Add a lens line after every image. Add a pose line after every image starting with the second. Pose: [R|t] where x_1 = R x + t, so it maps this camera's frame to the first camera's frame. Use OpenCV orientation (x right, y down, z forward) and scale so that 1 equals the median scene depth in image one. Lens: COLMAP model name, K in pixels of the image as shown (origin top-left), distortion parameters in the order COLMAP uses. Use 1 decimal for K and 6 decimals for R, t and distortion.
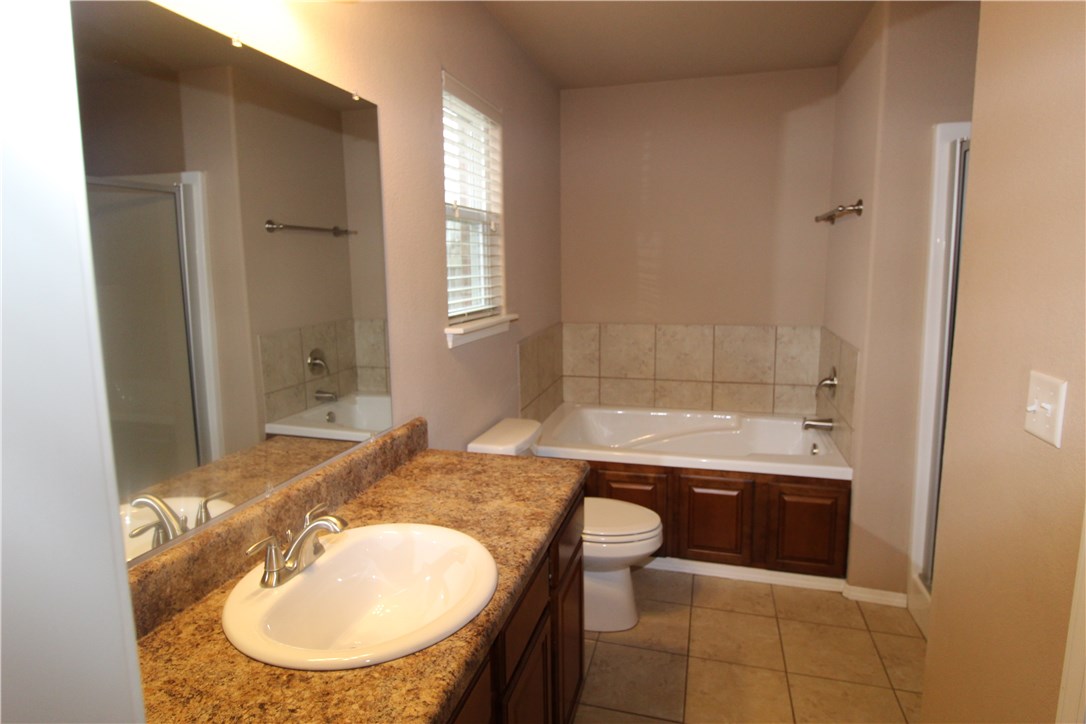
lens RADIAL K [[599.4, 0, 546.9], [0, 599.4, 356.3], [0, 0, 1]] dist [-0.000819, -0.006475]
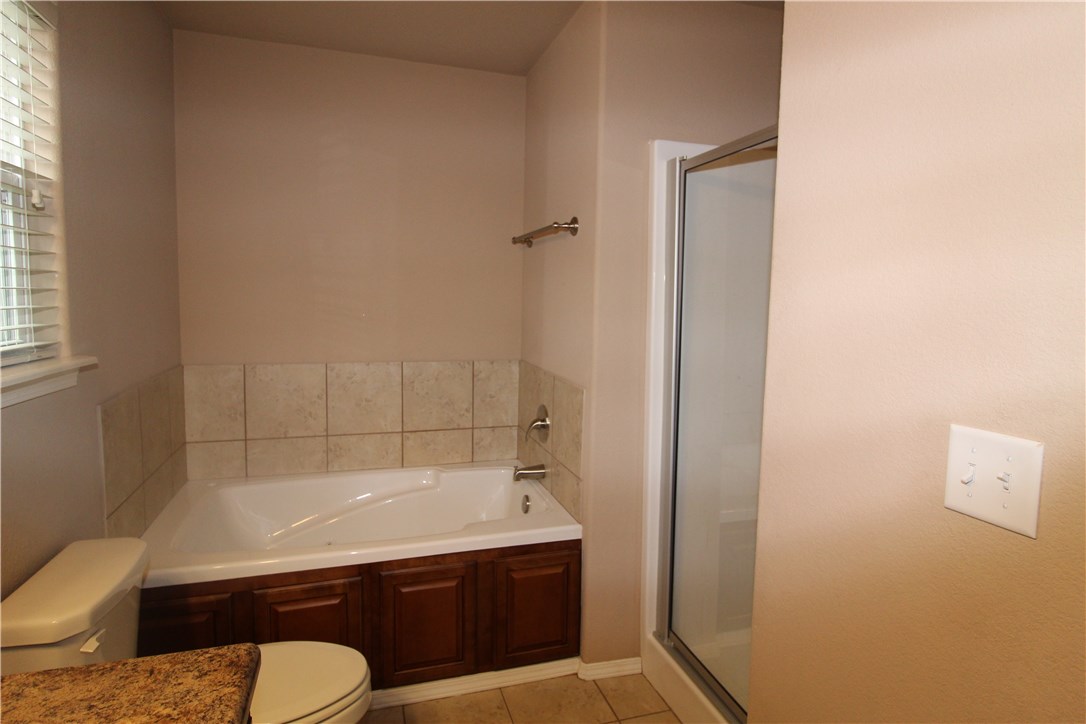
lens RADIAL K [[599.4, 0, 545.0], [0, 599.4, 343.9], [0, 0, 1]] dist [-0.000819, -0.006475]
pose [[0.838985, -0.015738, 0.543927, 0.001019], [0.055466, 0.996849, -0.056712, -0.024258], [-0.541320, 0.077750, 0.837214, 0.266253]]
